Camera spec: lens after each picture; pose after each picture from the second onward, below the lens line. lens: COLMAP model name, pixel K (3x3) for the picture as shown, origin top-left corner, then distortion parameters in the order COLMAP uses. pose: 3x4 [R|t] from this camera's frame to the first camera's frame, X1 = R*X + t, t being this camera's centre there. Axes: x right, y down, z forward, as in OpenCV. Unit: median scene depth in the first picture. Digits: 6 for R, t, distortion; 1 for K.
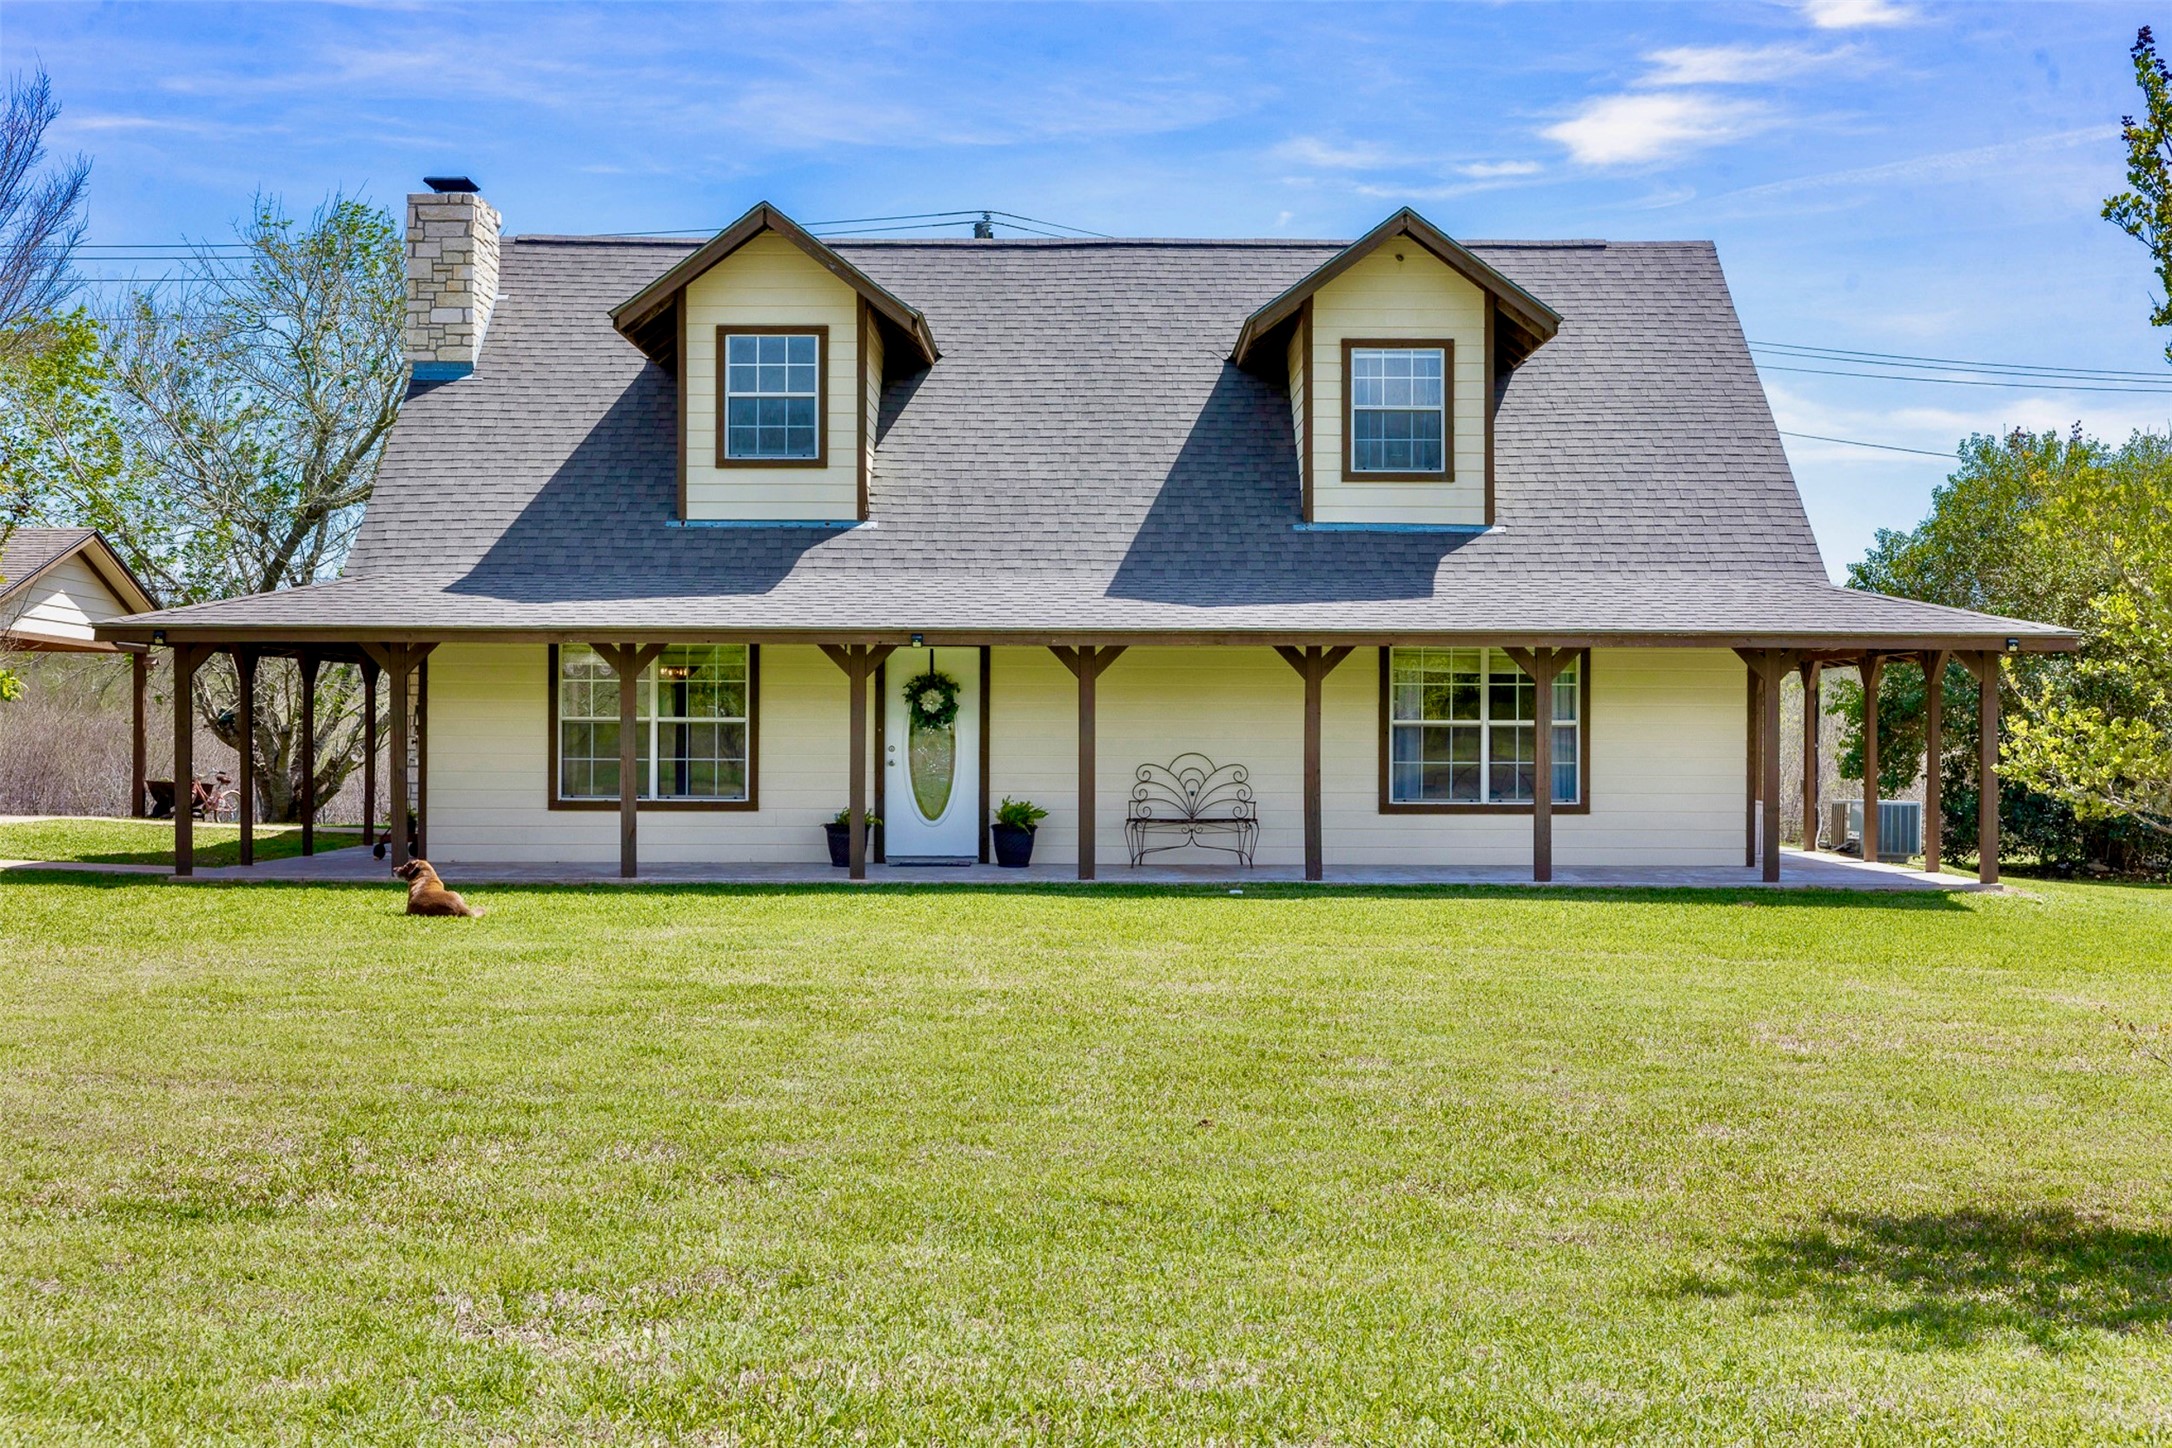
lens RADIAL K [[2753.6, 0, 1086.0], [0, 2753.6, 724.0], [0, 0, 1]] dist [0.011182, 0.010548]
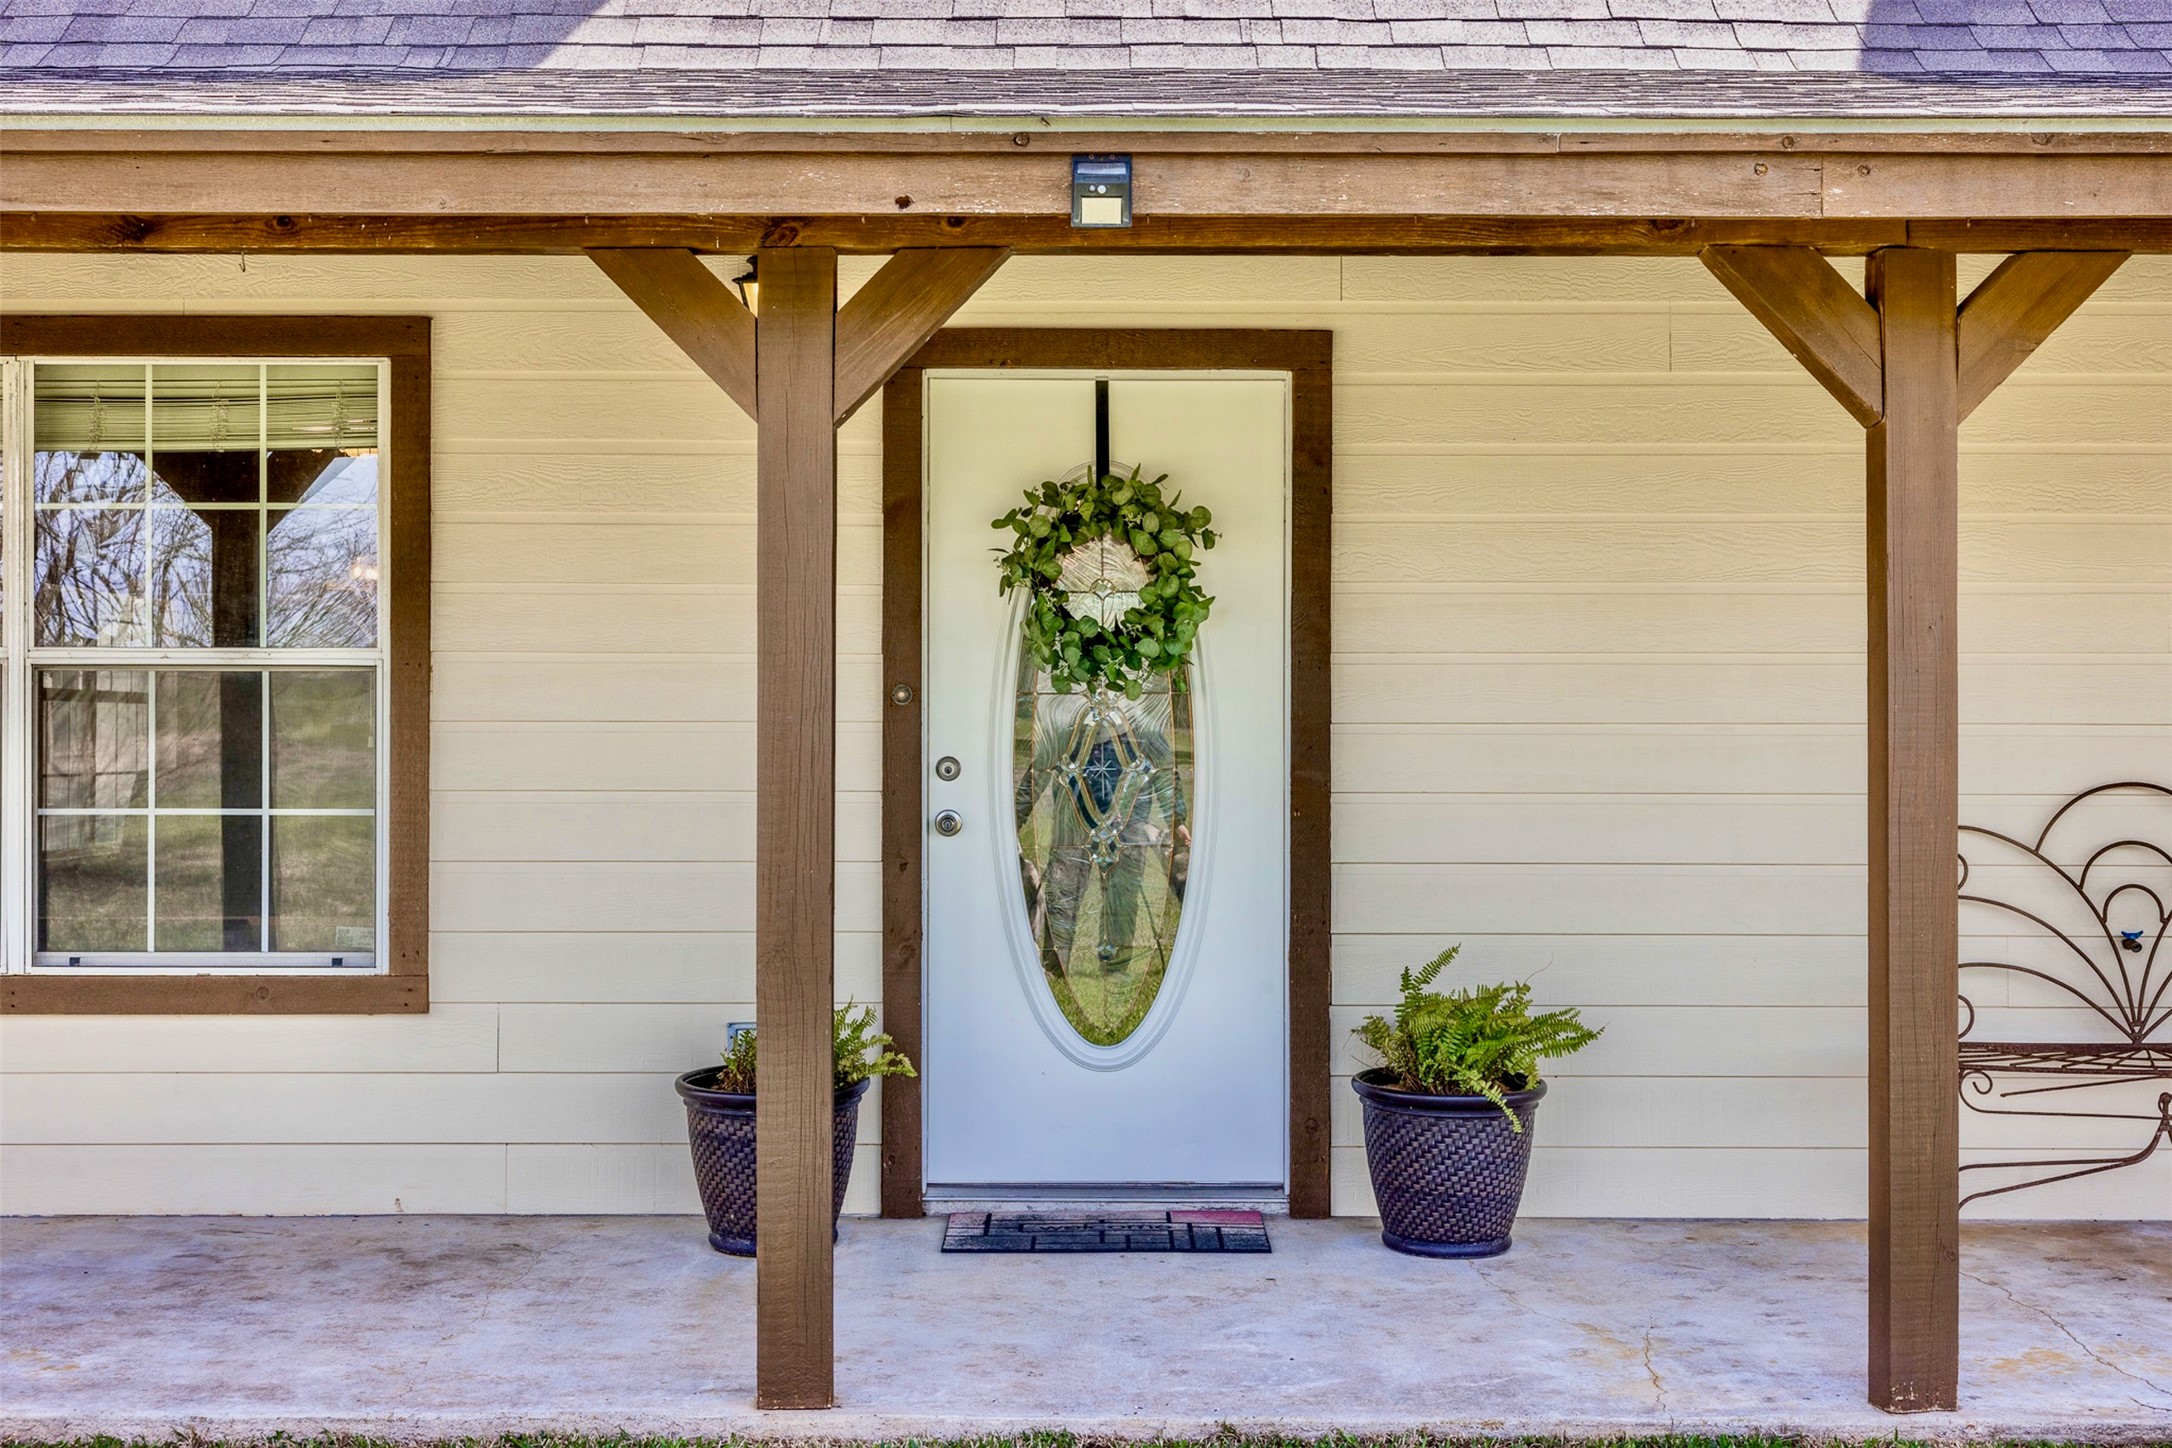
lens RADIAL K [[6483.2, 0, 1086.0], [0, 6483.2, 724.0], [0, 0, 1]] dist [0.787032, -0.005834]
pose [[0.998796, -0.004220, -0.048877, -0.027595], [0.004364, 0.999986, 0.002846, 0.003109], [0.048864, -0.003056, 0.998801, 0.387765]]
